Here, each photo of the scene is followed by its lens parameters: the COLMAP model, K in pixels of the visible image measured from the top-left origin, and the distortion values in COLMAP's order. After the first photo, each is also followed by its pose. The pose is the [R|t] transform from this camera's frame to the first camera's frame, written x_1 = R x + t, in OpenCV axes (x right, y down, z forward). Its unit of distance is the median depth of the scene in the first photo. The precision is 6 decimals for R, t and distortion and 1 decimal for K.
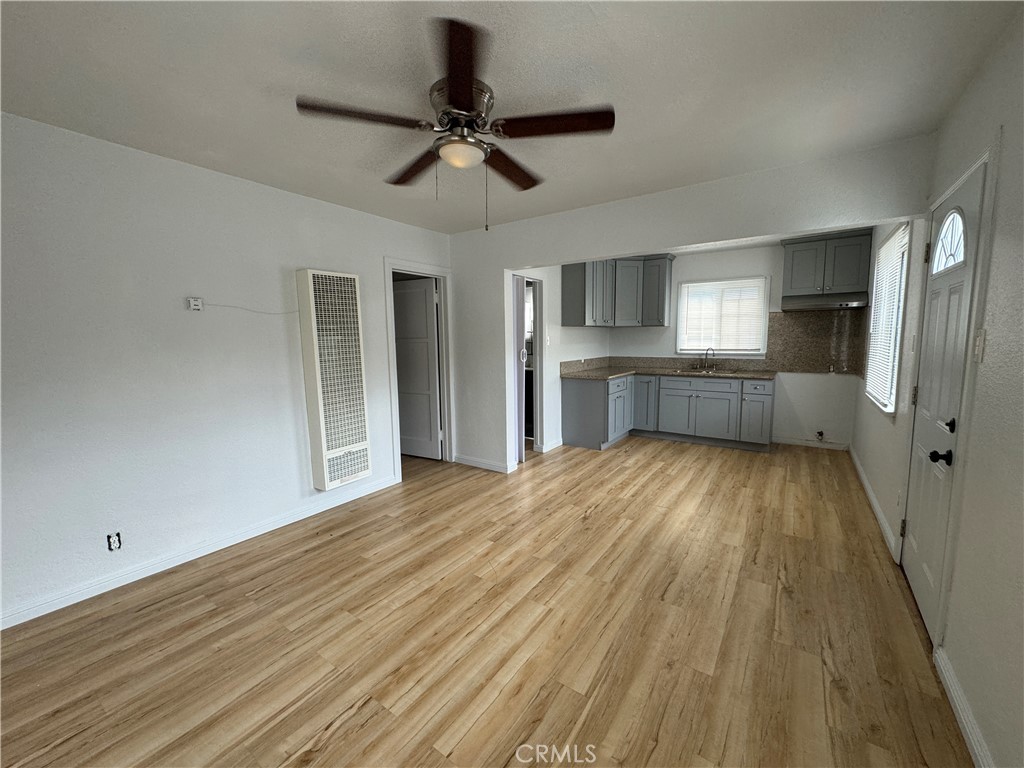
lens RADIAL K [[410.8, 0, 512.0], [0, 410.8, 384.0], [0, 0, 1]] dist [0.000046, -0.000005]
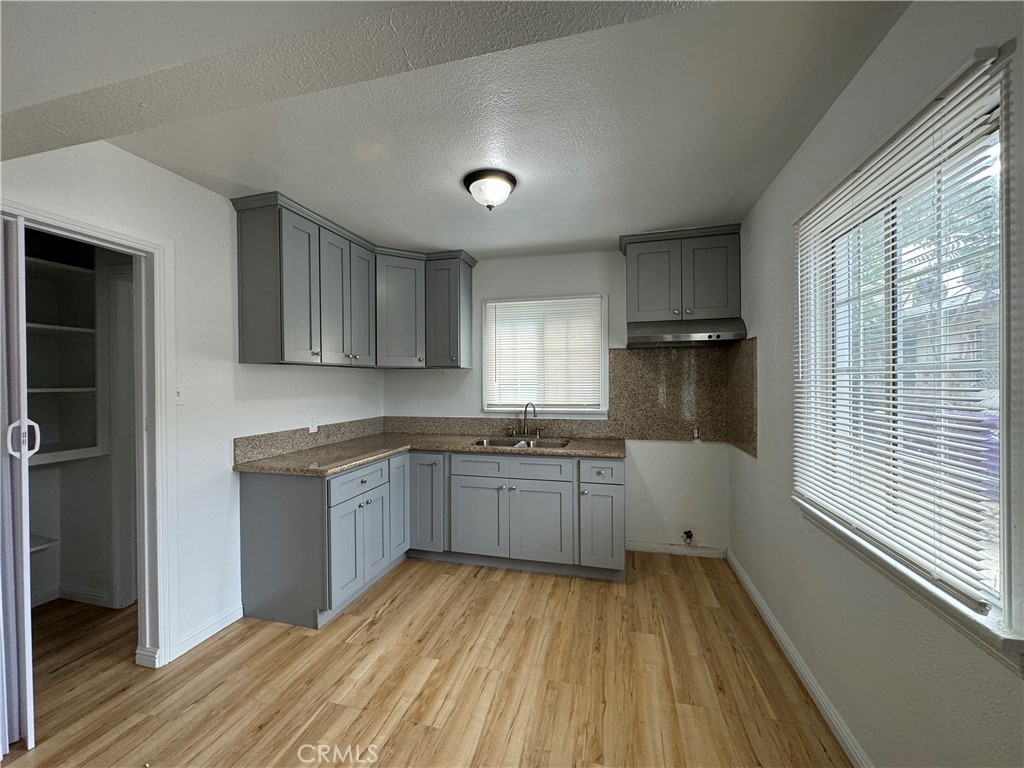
lens RADIAL K [[410.8, 0, 512.0], [0, 410.8, 384.0], [0, 0, 1]] dist [0.000046, -0.000005]
pose [[0.936668, 0.003193, 0.350204, 0.255863], [0.035693, 0.993881, -0.104527, -0.056115], [-0.348395, 0.110407, 0.930823, 0.456458]]
